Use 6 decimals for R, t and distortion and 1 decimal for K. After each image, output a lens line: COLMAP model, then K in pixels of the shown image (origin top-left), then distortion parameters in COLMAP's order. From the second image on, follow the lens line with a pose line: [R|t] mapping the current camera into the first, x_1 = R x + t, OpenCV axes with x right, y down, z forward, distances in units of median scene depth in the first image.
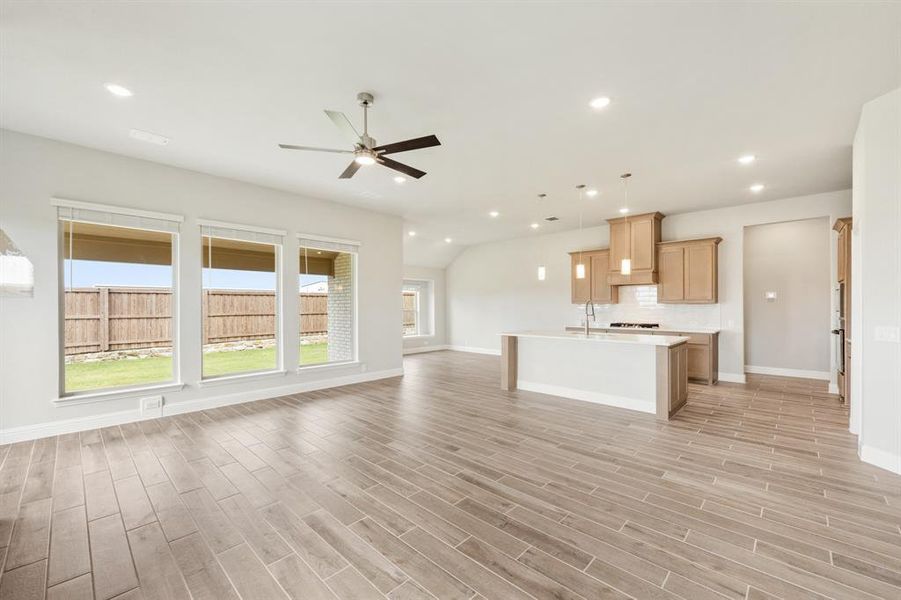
lens RADIAL K [[362.5, 0, 456.8], [0, 362.5, 304.0], [0, 0, 1]] dist [0.001071, -0.000831]
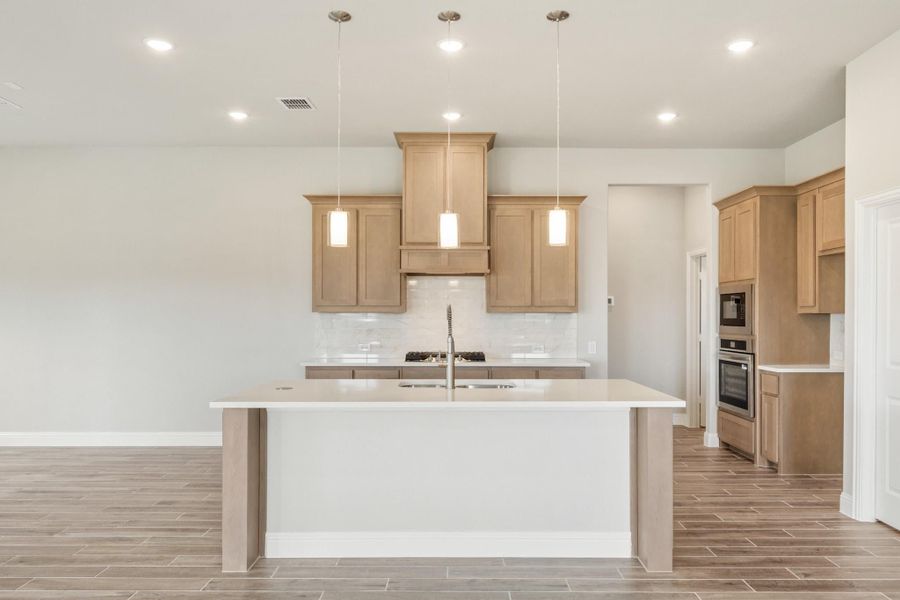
lens RADIAL K [[618.6, 0, 429.1], [0, 618.6, 314.5], [0, 0, 1]] dist [0.002900, -0.003838]
pose [[0.728718, 0.003170, 0.684807, -0.114097], [-0.005188, 0.999986, 0.000892, 0.000742], [-0.684794, -0.004203, 0.728724, 0.436131]]
